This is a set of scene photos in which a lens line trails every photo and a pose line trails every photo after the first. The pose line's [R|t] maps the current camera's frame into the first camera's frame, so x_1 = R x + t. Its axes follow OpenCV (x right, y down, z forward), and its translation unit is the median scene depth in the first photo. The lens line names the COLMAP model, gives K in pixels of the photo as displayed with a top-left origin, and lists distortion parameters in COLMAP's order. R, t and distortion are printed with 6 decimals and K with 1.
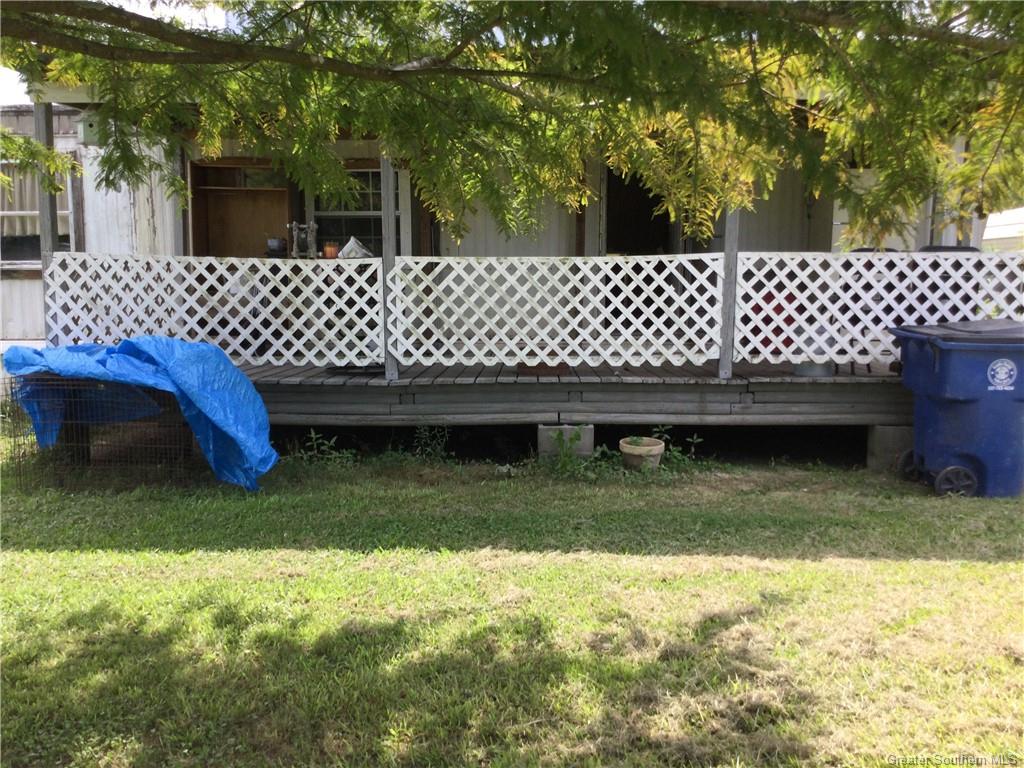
lens RADIAL K [[942.0, 0, 512.5], [0, 942.0, 379.6], [0, 0, 1]] dist [0.115311, -0.206803]
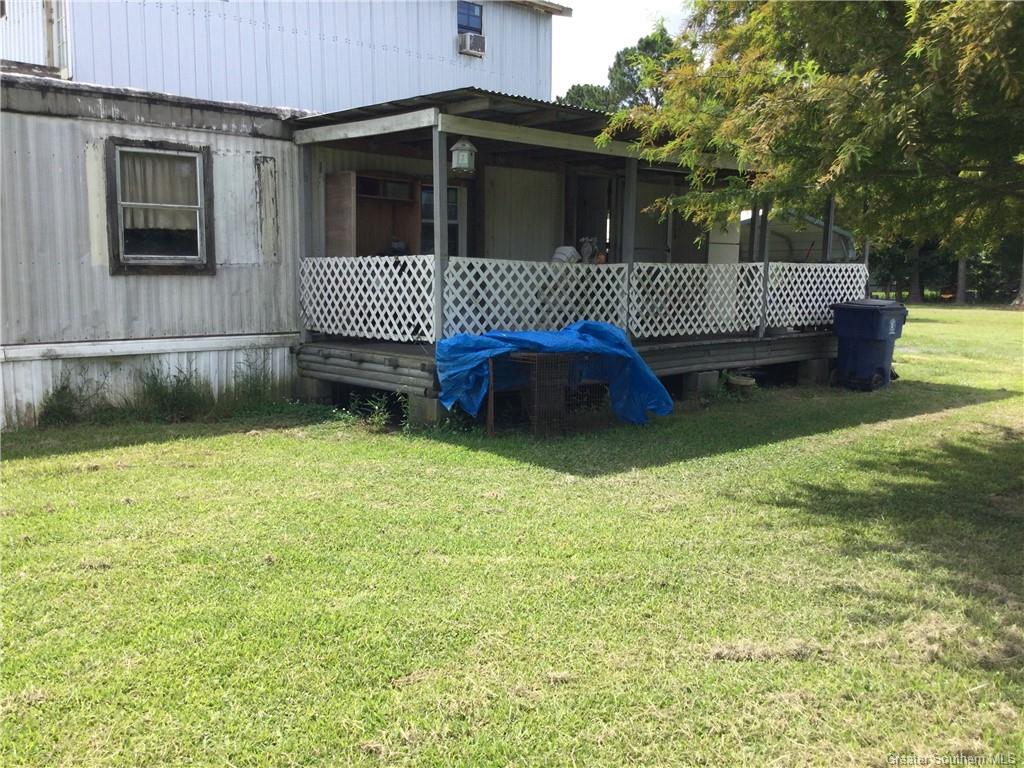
lens RADIAL K [[942.0, 0, 514.8], [0, 942.0, 390.0], [0, 0, 1]] dist [0.115311, -0.206803]
pose [[0.722028, -0.079567, 0.687274, -1.263614], [0.066169, 0.996753, 0.045881, -0.013804], [-0.688693, 0.012349, 0.724948, 0.081254]]
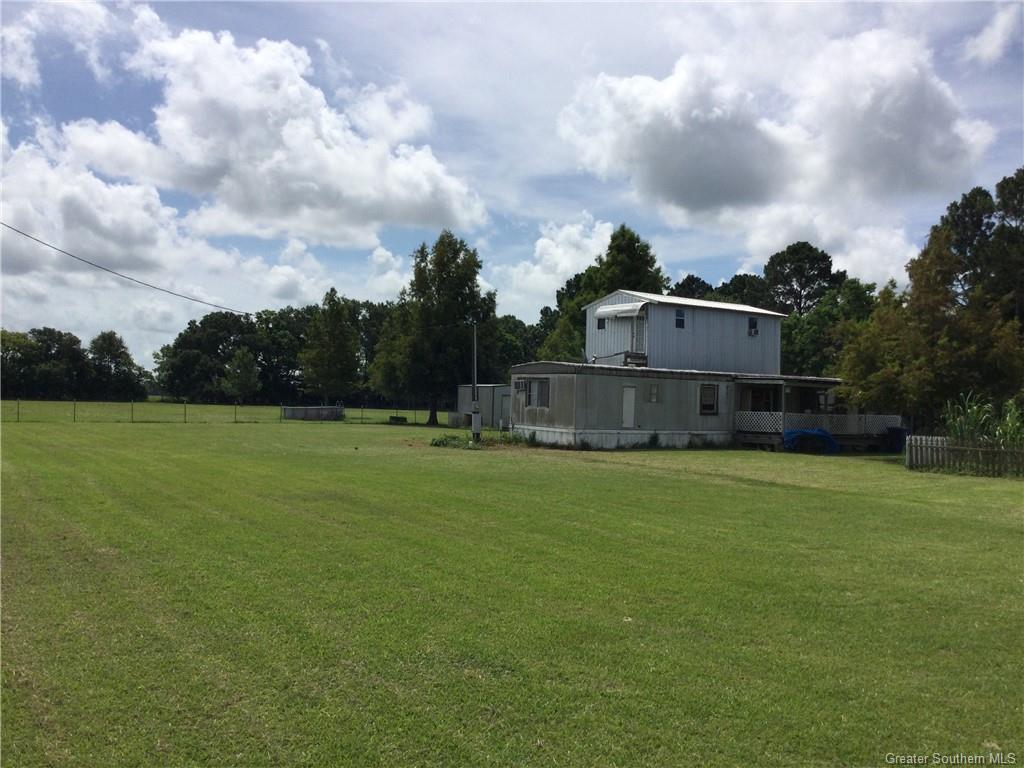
lens RADIAL K [[942.0, 0, 517.9], [0, 942.0, 383.4], [0, 0, 1]] dist [0.115311, -0.206803]
pose [[0.804143, 0.035706, 0.593363, -4.763671], [0.037874, 0.993089, -0.111088, 0.232636], [-0.593228, 0.111803, 0.797233, -2.298984]]
